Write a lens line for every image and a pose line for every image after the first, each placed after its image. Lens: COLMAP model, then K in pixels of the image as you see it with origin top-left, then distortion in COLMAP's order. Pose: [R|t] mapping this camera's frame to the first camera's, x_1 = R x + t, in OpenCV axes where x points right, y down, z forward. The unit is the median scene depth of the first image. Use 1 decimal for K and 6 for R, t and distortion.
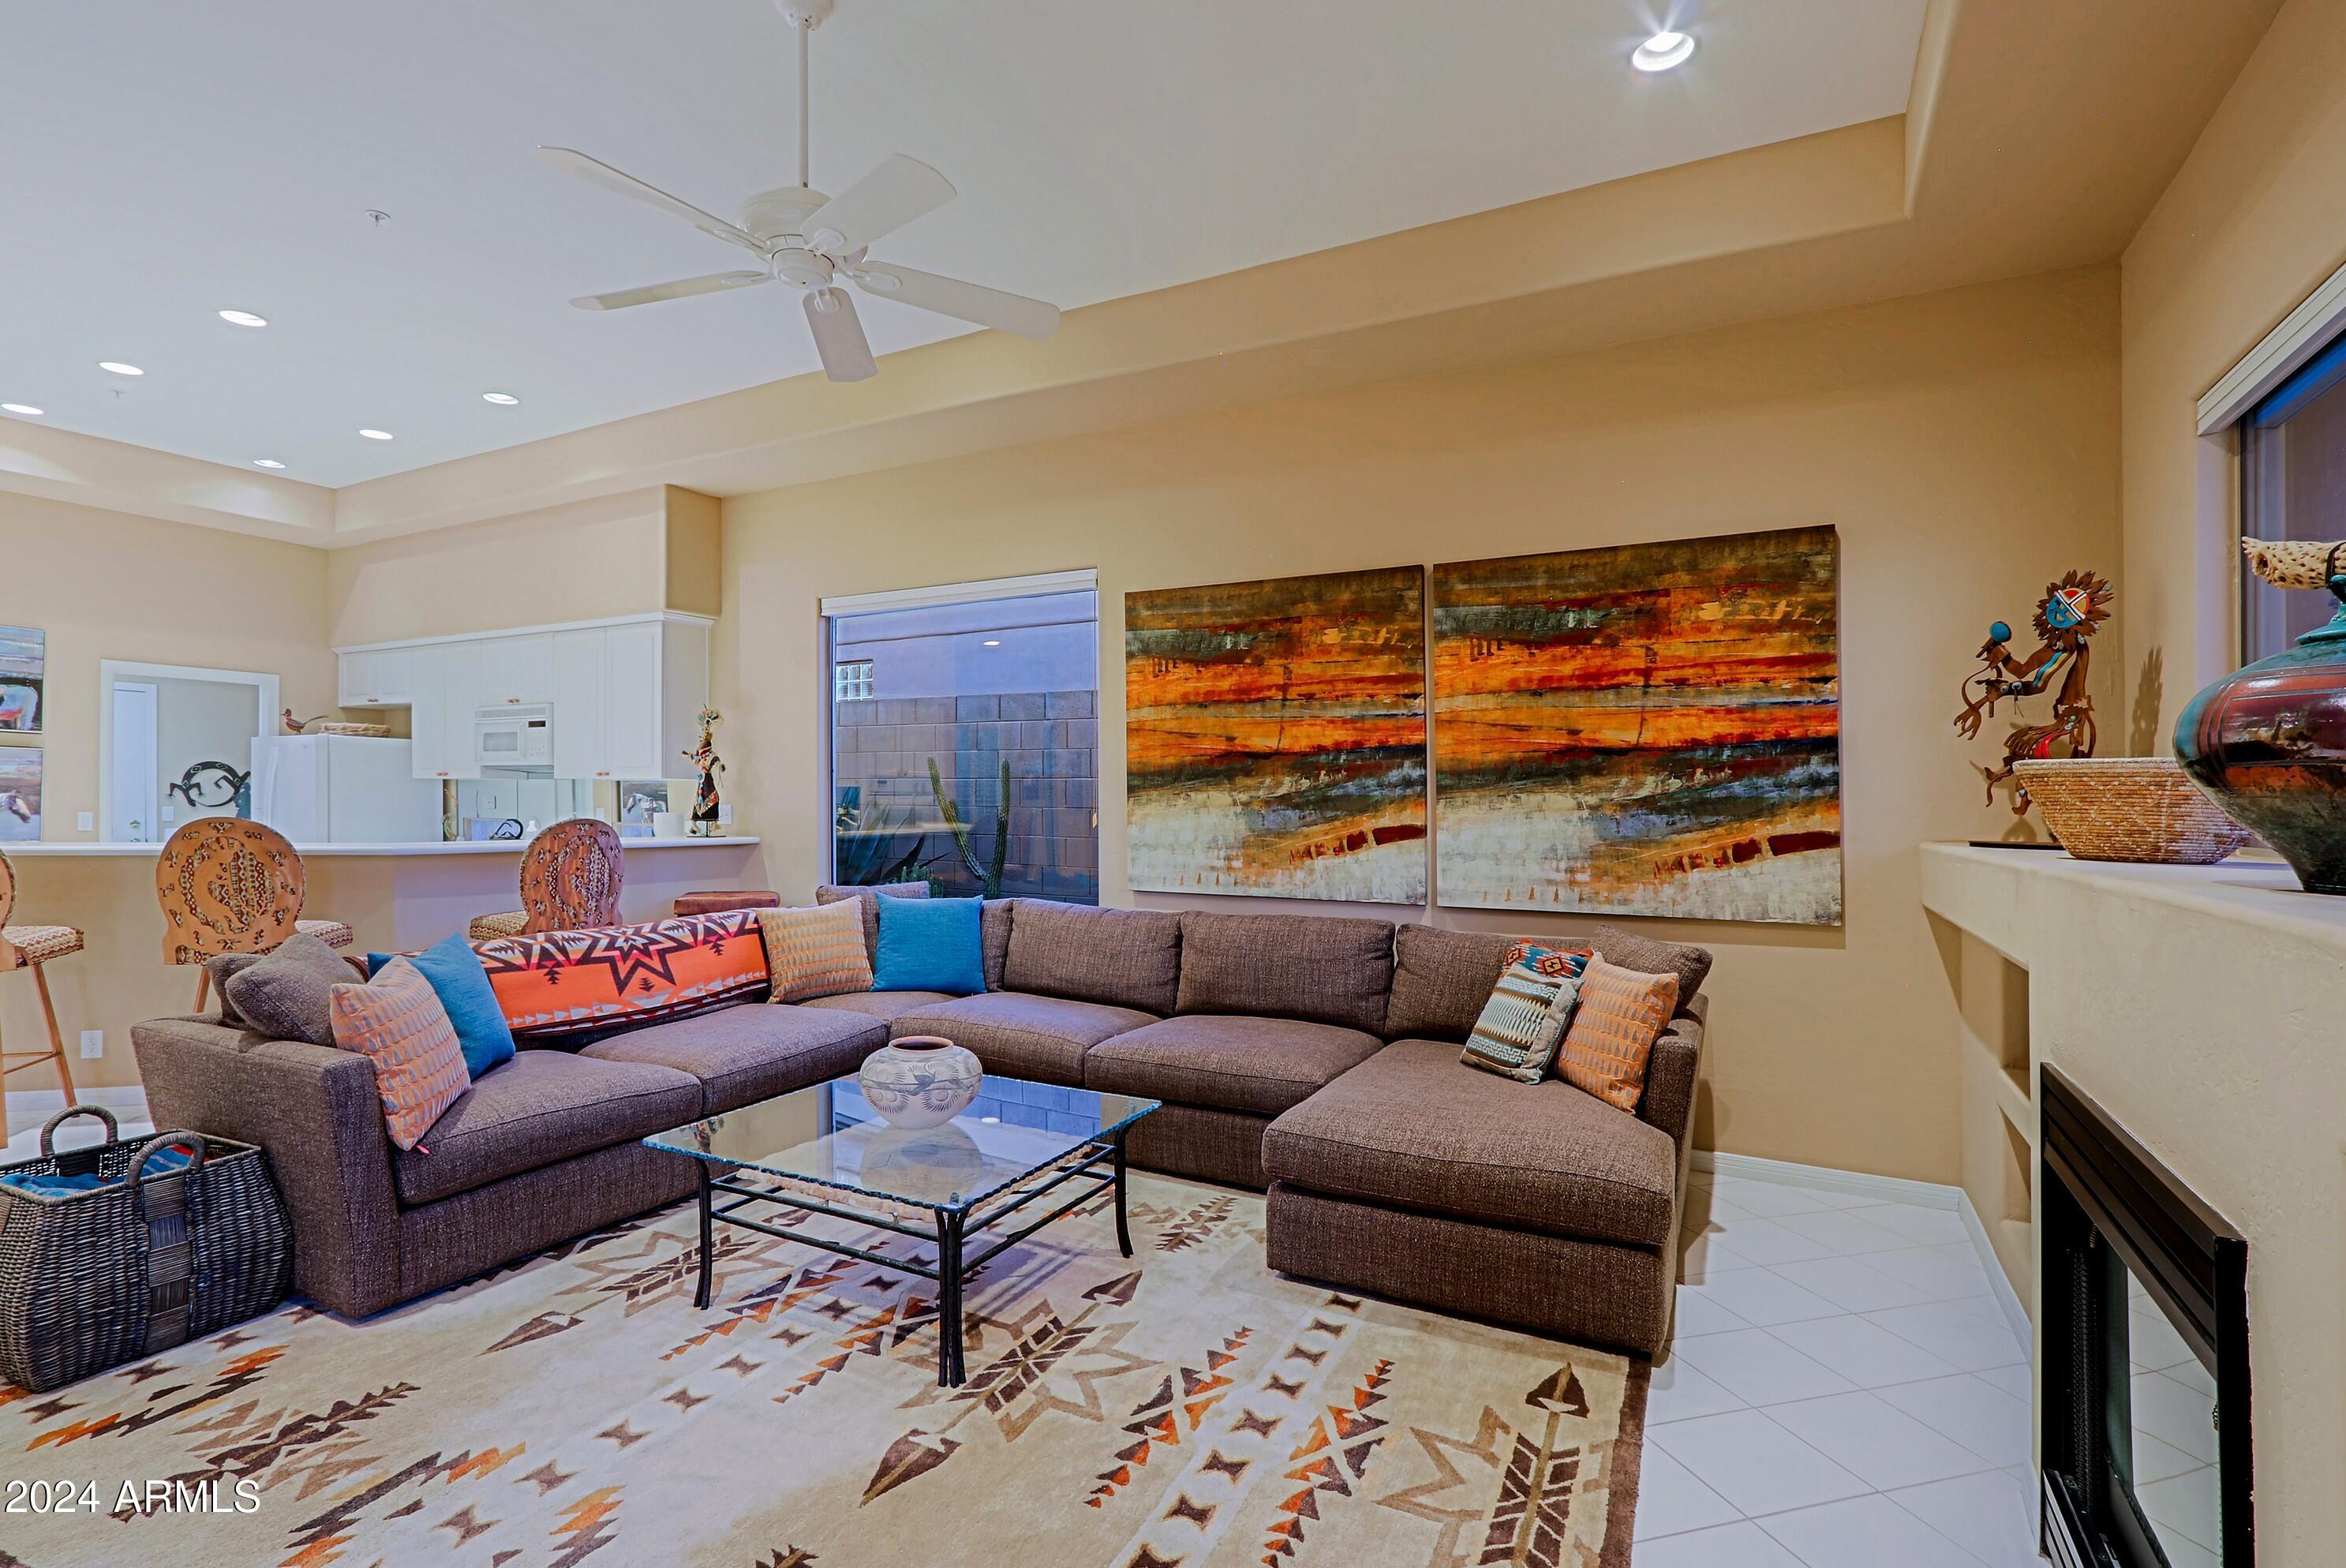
lens RADIAL K [[1109.7, 0, 1155.2], [0, 1109.7, 780.7], [0, 0, 1]] dist [-0.010900, -0.000785]
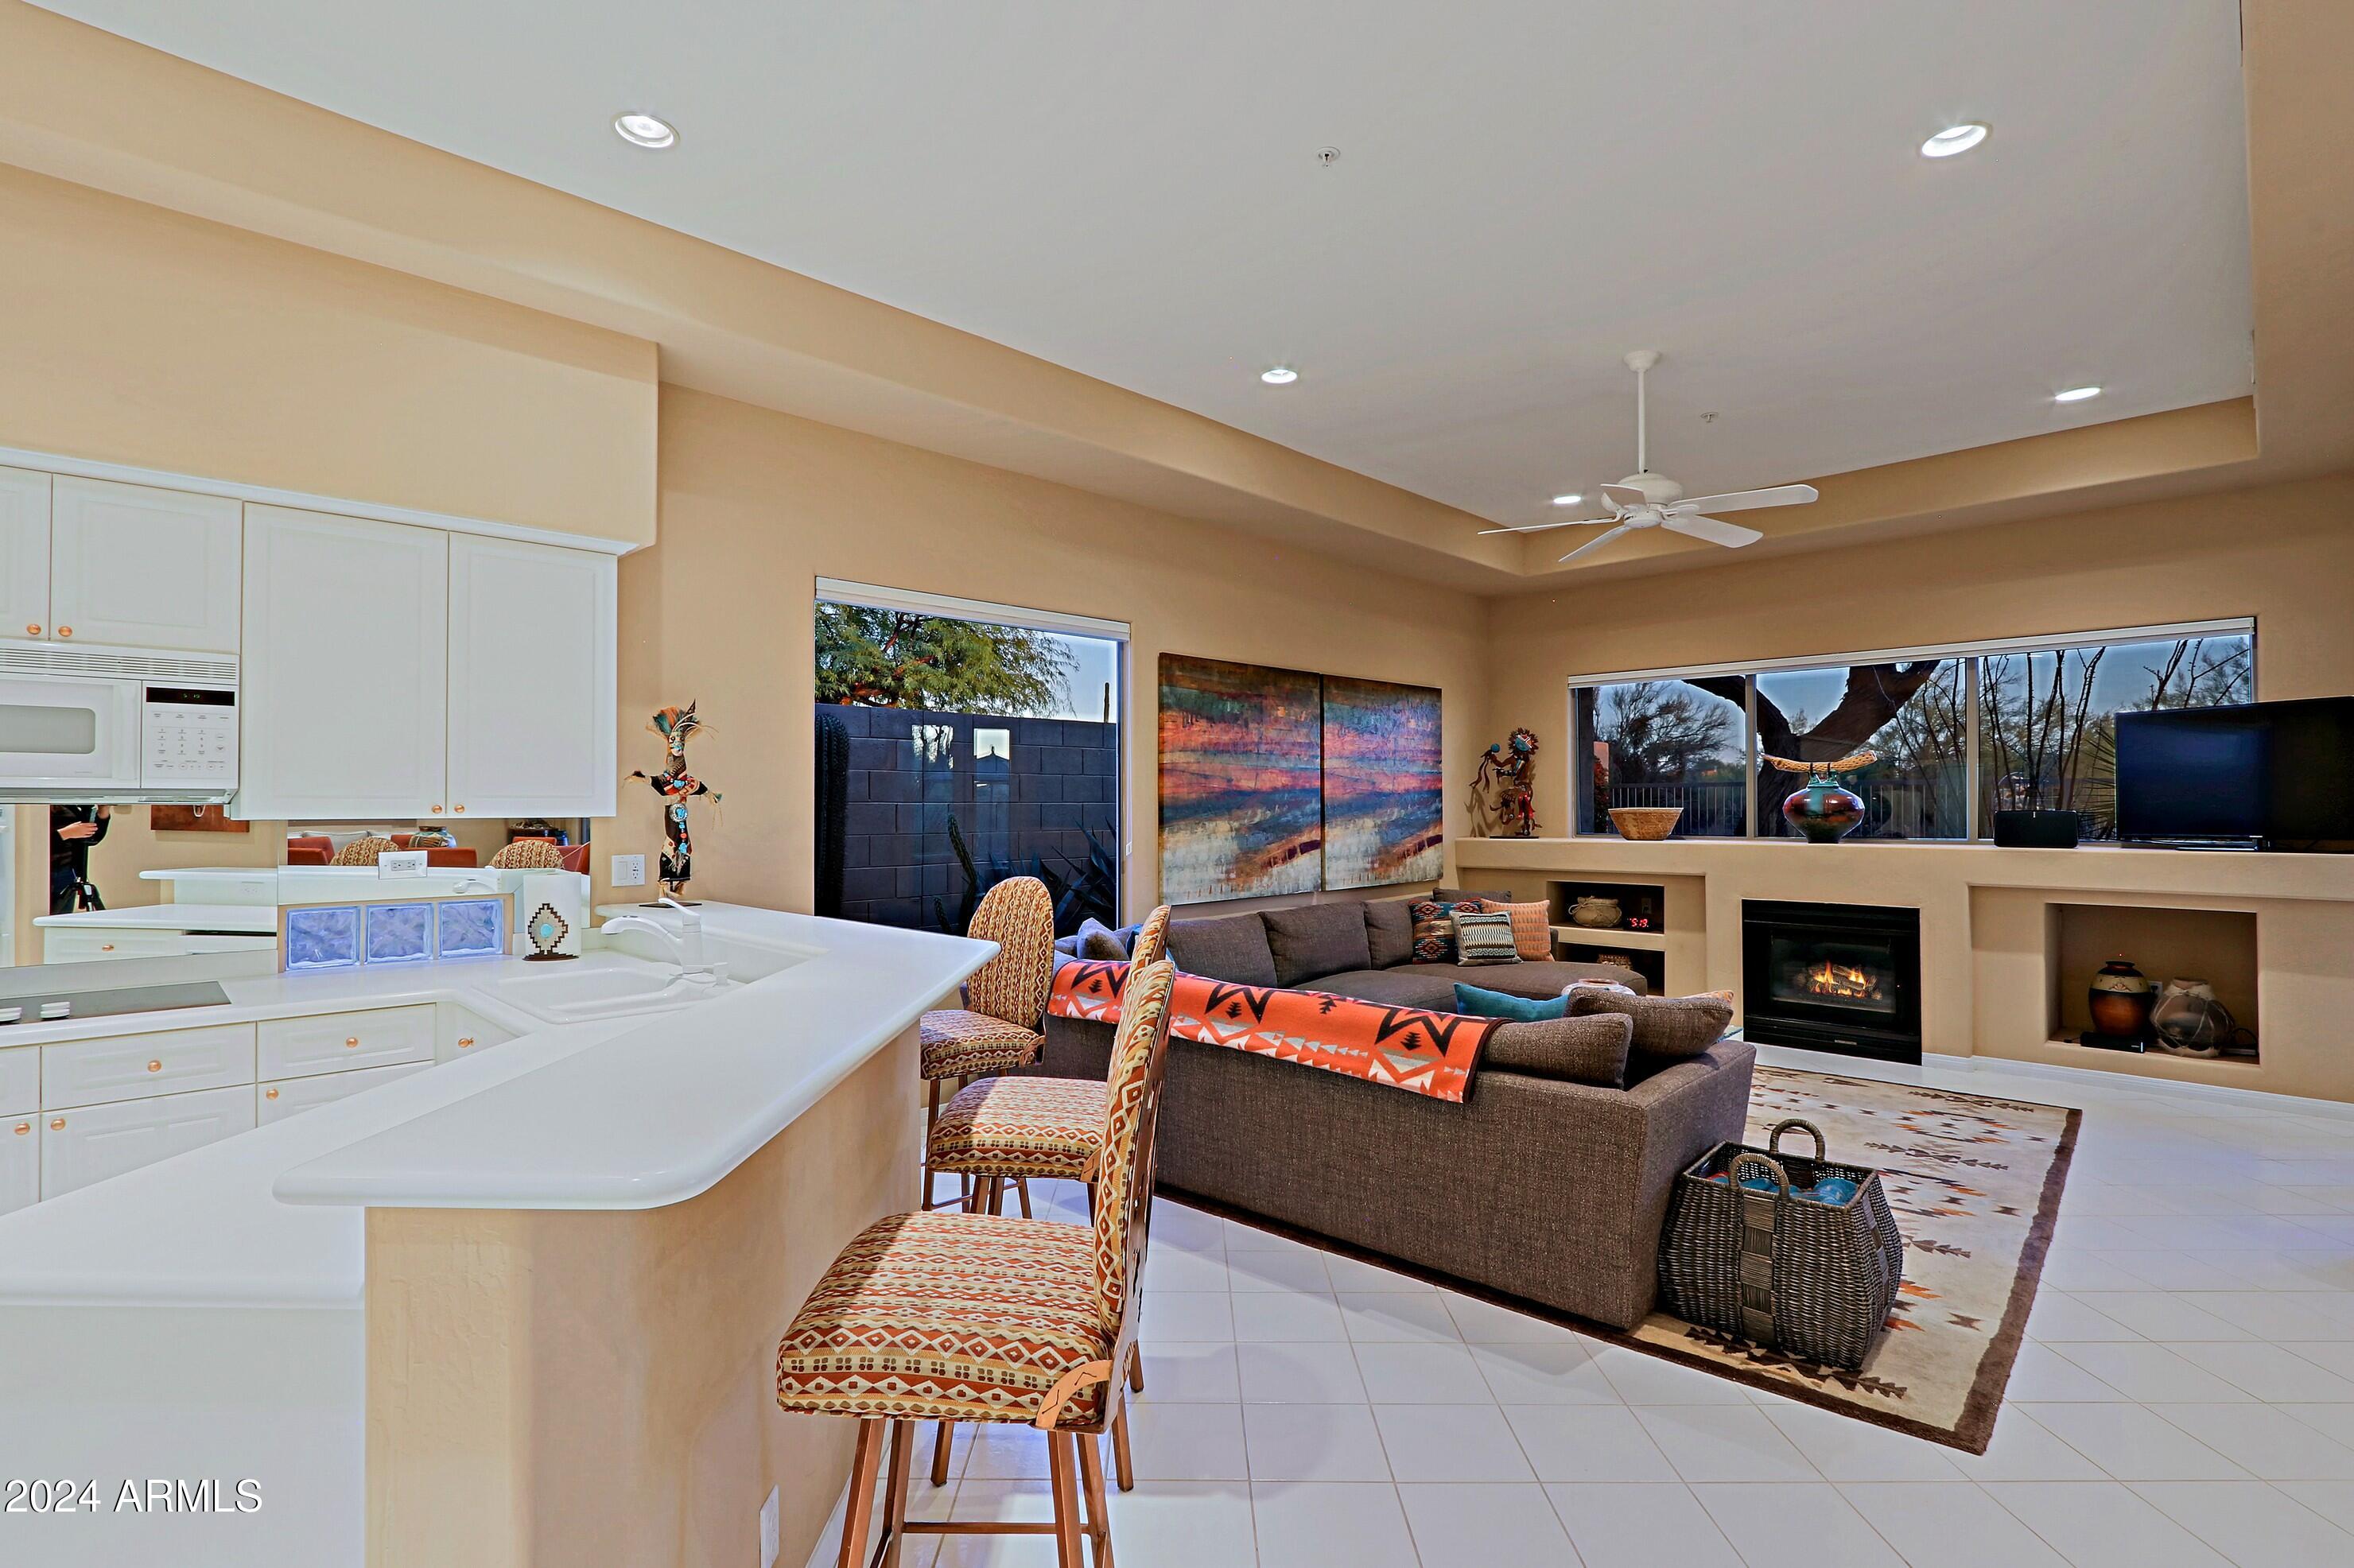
lens RADIAL K [[1113.4, 0, 1188.4], [0, 1113.4, 798.8], [0, 0, 1]] dist [-0.010900, -0.000785]
pose [[0.275188, 0.008620, 0.961352, -1.212156], [0.009048, 0.999892, -0.011555, -0.001436], [-0.961348, 0.011878, 0.275081, 0.687467]]
